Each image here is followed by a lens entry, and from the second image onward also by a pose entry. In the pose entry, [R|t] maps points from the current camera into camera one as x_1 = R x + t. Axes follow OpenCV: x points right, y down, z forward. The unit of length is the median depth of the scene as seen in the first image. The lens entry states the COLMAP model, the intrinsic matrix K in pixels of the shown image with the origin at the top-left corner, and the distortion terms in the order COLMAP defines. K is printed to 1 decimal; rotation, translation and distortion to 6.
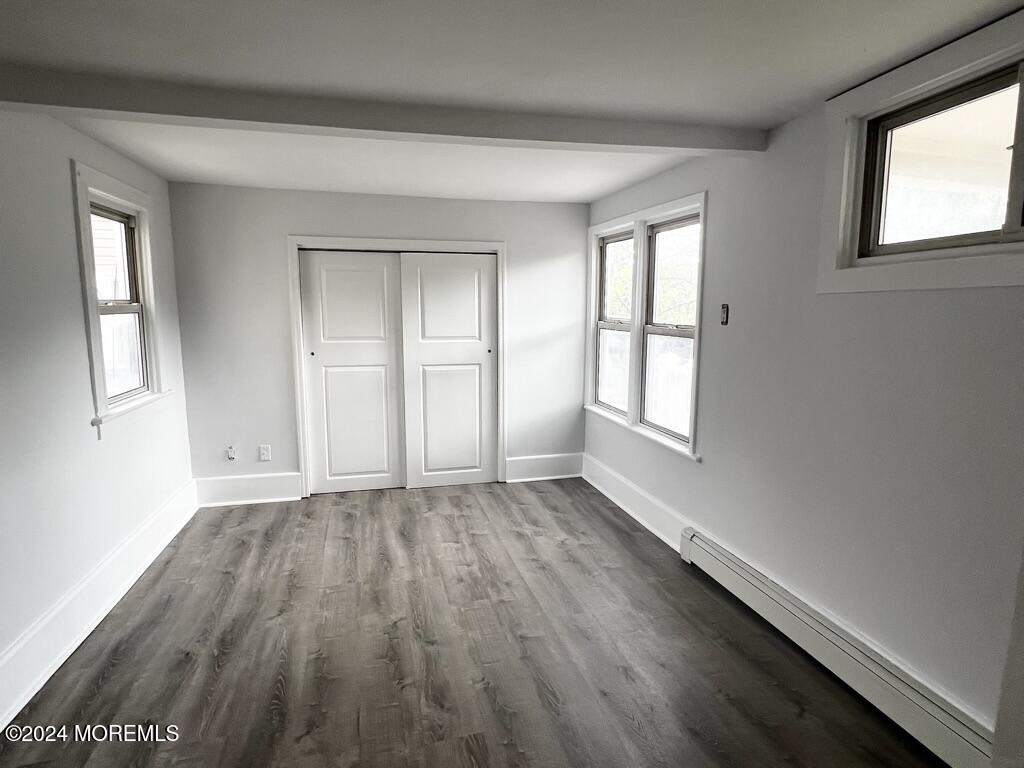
lens RADIAL K [[539.4, 0, 522.6], [0, 539.4, 379.1], [0, 0, 1]] dist [-0.016616, -0.001395]
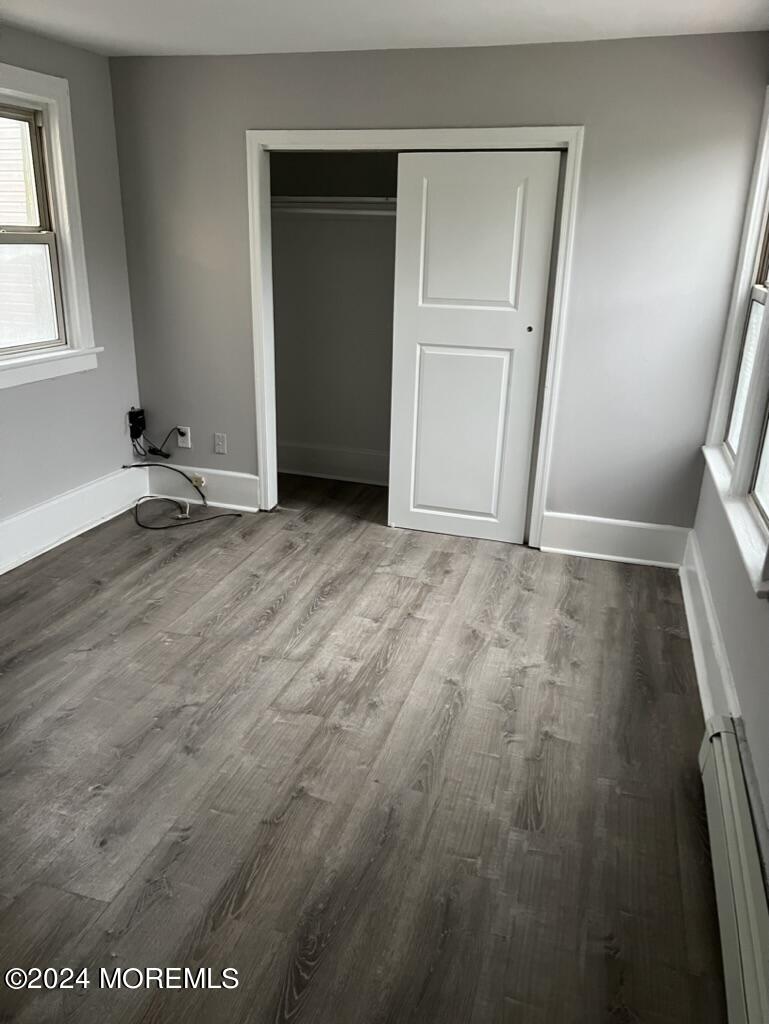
lens RADIAL K [[771.1, 0, 385.3], [0, 771.1, 501.6], [0, 0, 1]] dist [0.064345, -0.070255]
pose [[0.843976, 0.188628, -0.502120, 0.327888], [-0.094438, 0.973757, 0.207071, -0.035734], [0.528003, -0.127343, 0.839641, 0.223998]]
